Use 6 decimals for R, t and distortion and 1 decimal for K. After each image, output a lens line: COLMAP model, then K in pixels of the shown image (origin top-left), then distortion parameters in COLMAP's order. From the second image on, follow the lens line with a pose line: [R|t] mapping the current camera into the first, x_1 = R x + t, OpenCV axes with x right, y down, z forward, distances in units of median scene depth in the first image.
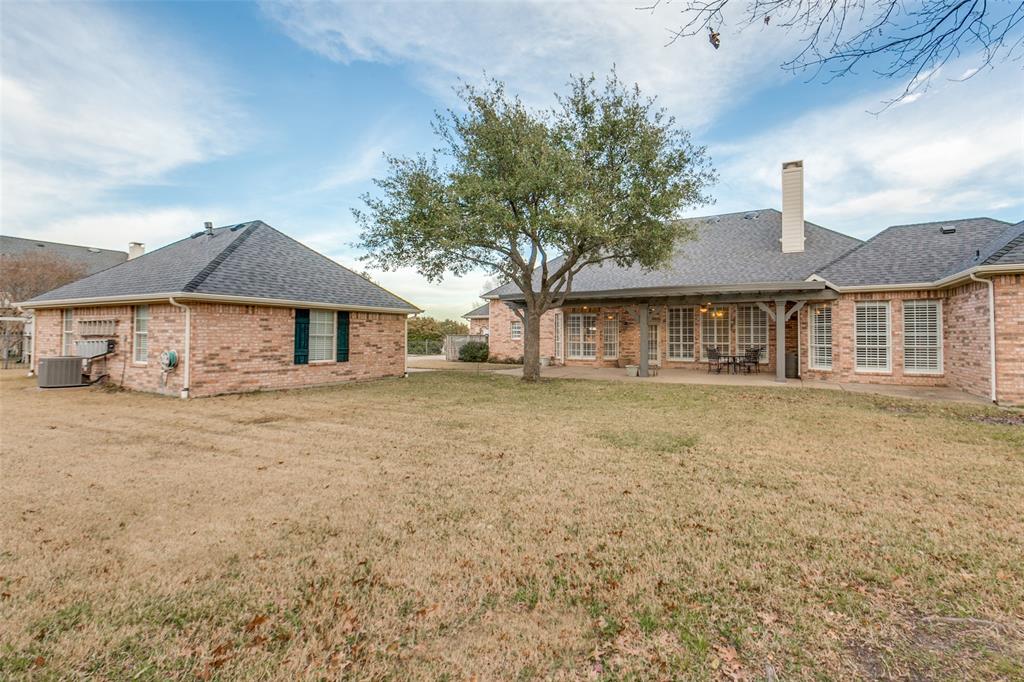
lens RADIAL K [[469.7, 0, 538.2], [0, 469.7, 325.9], [0, 0, 1]] dist [-0.029940, 0.019311]
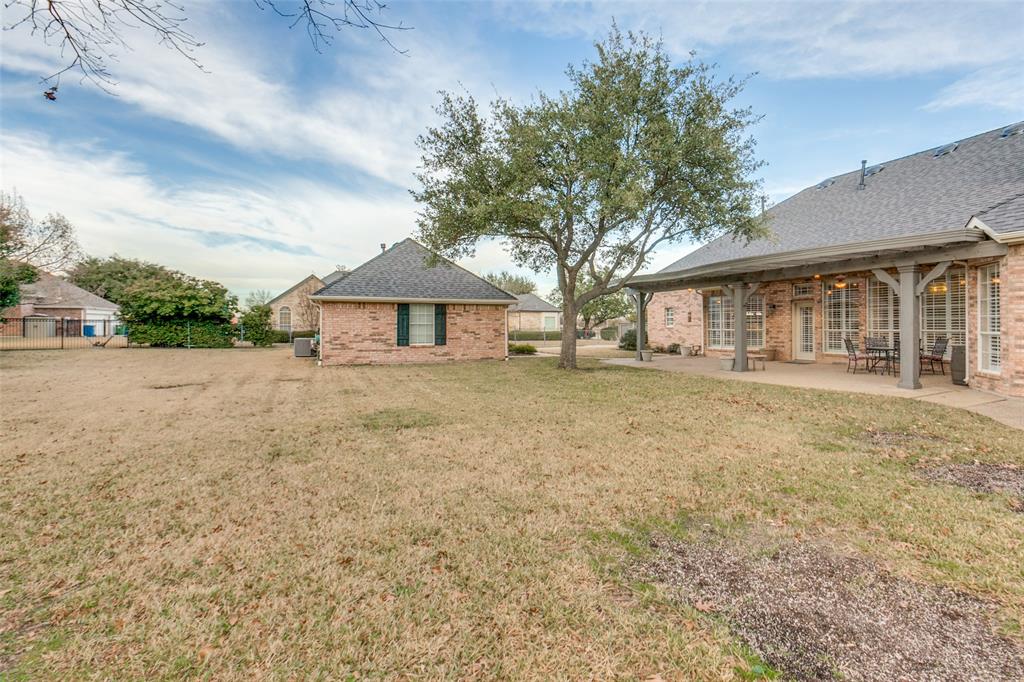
lens RADIAL K [[469.7, 0, 538.2], [0, 469.7, 325.9], [0, 0, 1]] dist [-0.029940, 0.019311]
pose [[0.792406, -0.006266, -0.609962, 0.537913], [0.019487, 0.999697, 0.015046, 0.012403], [0.609683, -0.023809, 0.792288, 0.173962]]
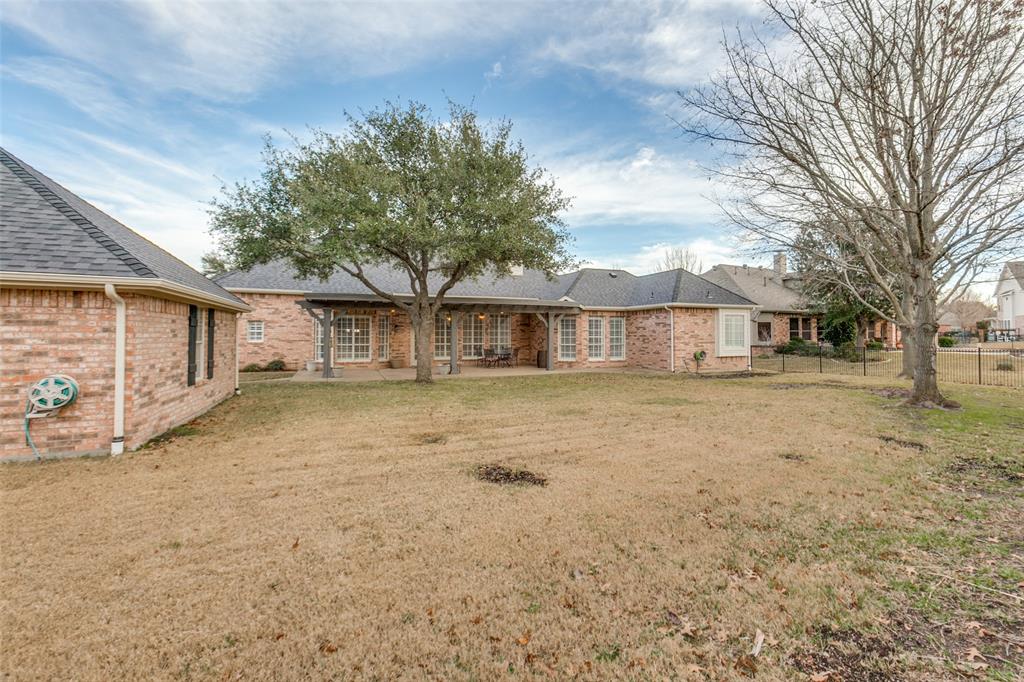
lens RADIAL K [[442.2, 0, 539.1], [0, 442.2, 337.4], [0, 0, 1]] dist [-0.000433, 0.000022]
pose [[0.627969, -0.001292, 0.778237, -0.584124], [-0.016371, 0.999755, 0.014870, 0.000049], [-0.778066, -0.022078, 0.627794, 0.192741]]
